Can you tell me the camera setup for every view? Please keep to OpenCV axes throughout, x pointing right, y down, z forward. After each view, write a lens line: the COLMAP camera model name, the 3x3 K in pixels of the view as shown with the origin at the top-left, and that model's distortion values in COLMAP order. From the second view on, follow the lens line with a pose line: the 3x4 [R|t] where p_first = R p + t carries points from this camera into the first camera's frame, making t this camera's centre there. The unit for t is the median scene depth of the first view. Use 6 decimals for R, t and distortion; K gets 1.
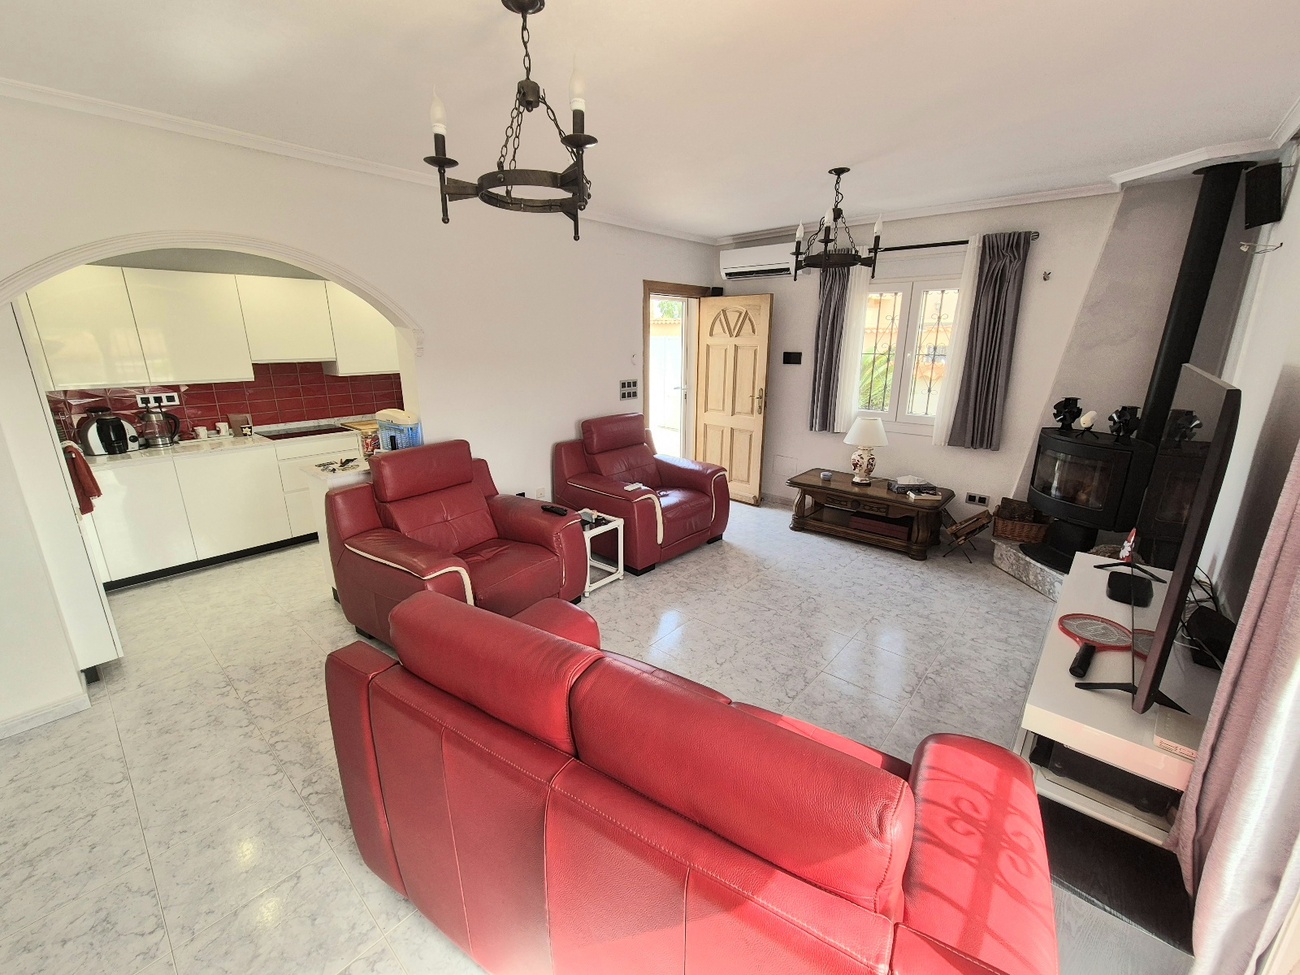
lens RADIAL K [[535.2, 0, 646.4], [0, 535.2, 485.0], [0, 0, 1]] dist [-0.000242, 0.000871]
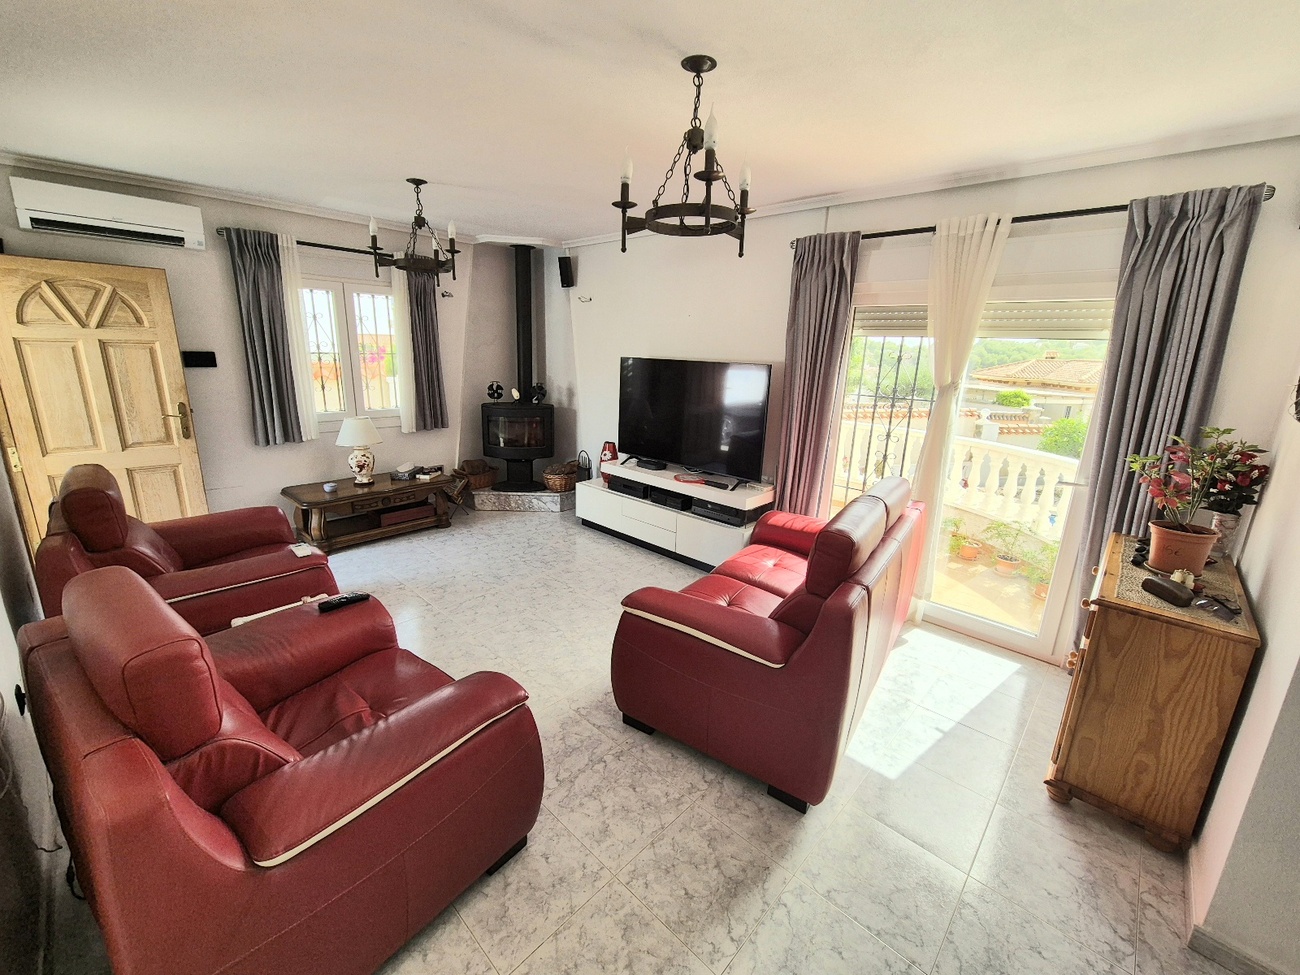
lens RADIAL K [[535.2, 0, 646.4], [0, 535.2, 485.0], [0, 0, 1]] dist [-0.000242, 0.000871]
pose [[0.032166, -0.248644, 0.968061, -0.559735], [0.239928, 0.942162, 0.234020, -0.110888], [-0.970258, 0.224737, 0.089962, 0.418783]]
